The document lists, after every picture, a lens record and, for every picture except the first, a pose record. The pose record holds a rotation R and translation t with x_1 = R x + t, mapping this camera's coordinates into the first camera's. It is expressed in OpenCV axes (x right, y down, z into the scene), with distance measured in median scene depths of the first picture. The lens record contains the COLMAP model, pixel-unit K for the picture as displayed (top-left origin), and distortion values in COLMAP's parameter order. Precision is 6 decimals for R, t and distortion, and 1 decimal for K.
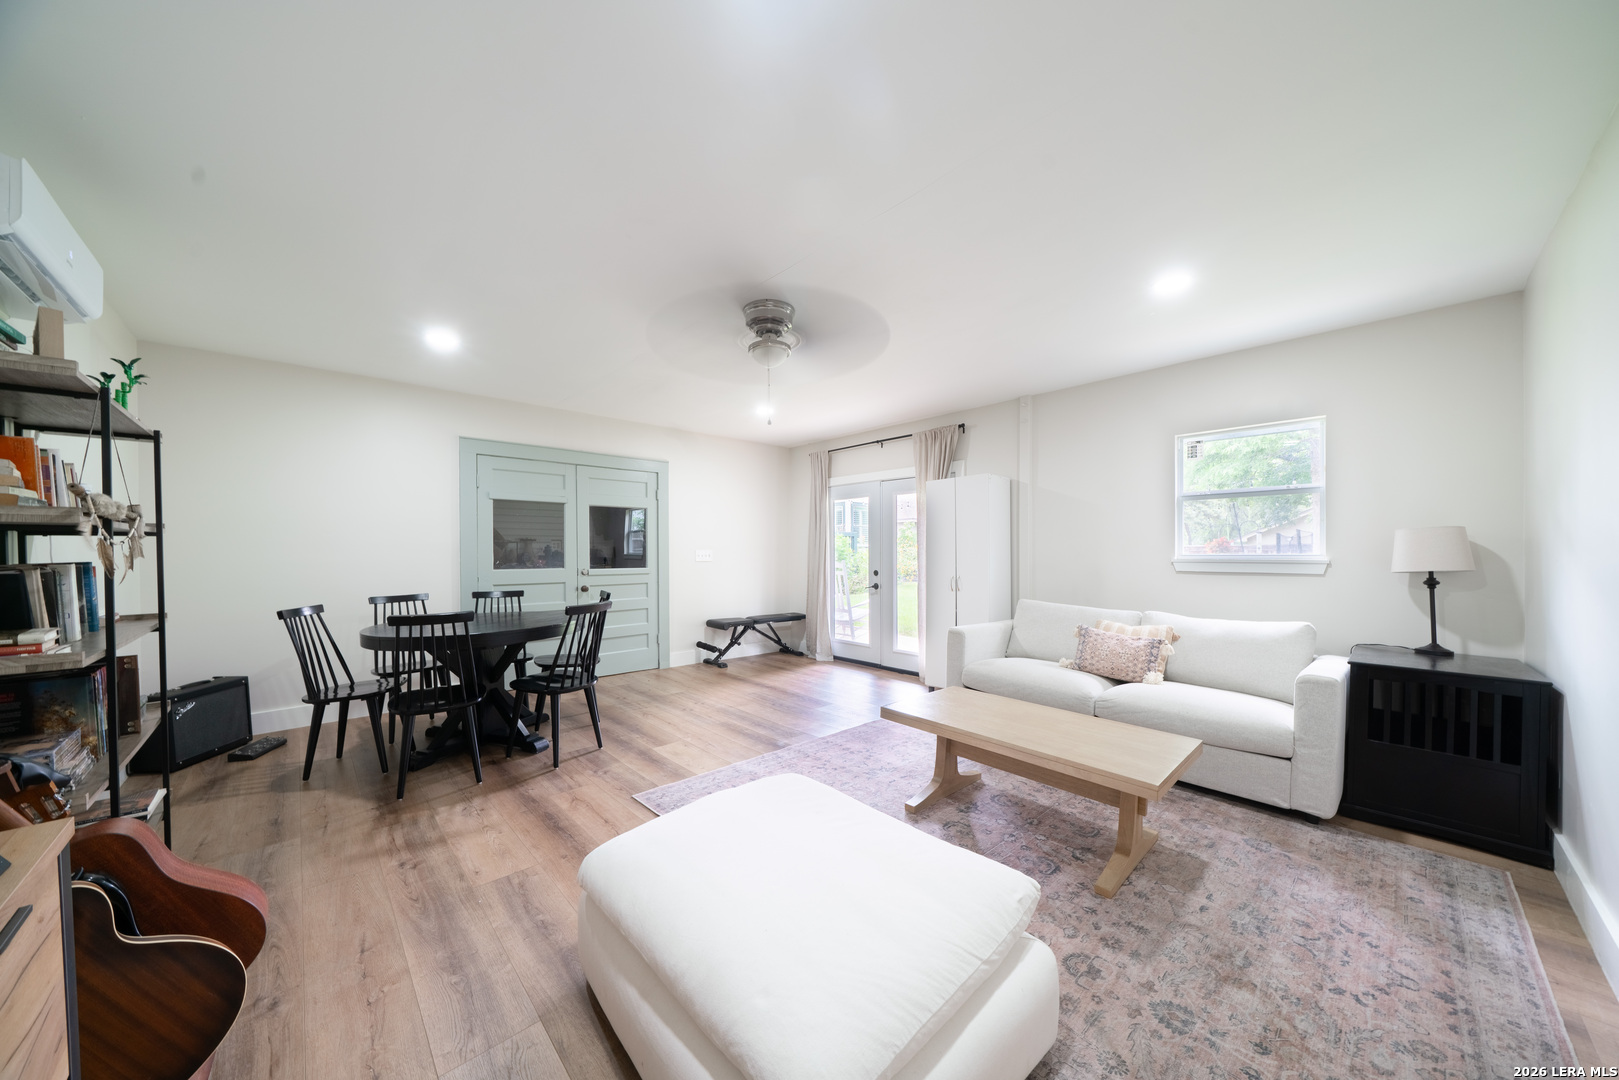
lens RADIAL K [[547.1, 0, 812.7], [0, 547.1, 552.2], [0, 0, 1]] dist [-0.006912, 0.000593]
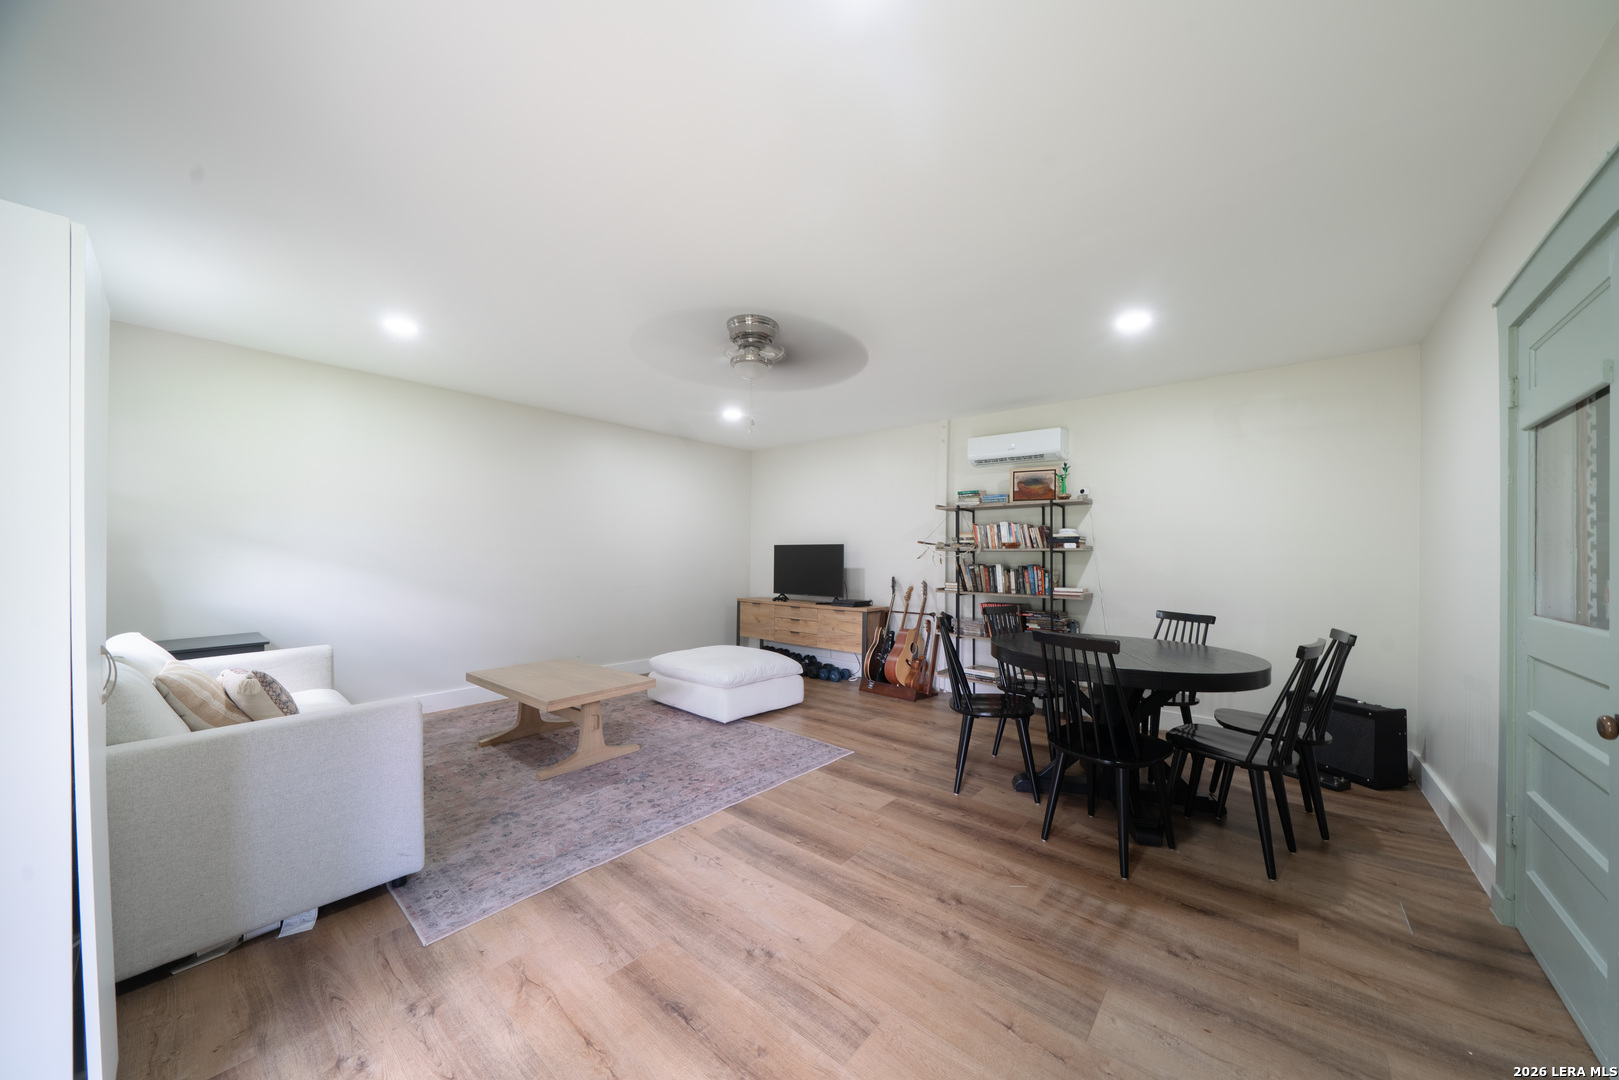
lens RADIAL K [[547.1, 0, 806.5], [0, 547.1, 552.1], [0, 0, 1]] dist [-0.006912, 0.000593]
pose [[-0.994822, -0.011282, -0.101009, -0.075942], [-0.010680, 0.999922, -0.006501, -0.003479], [0.101075, -0.005388, -0.994864, 1.912918]]
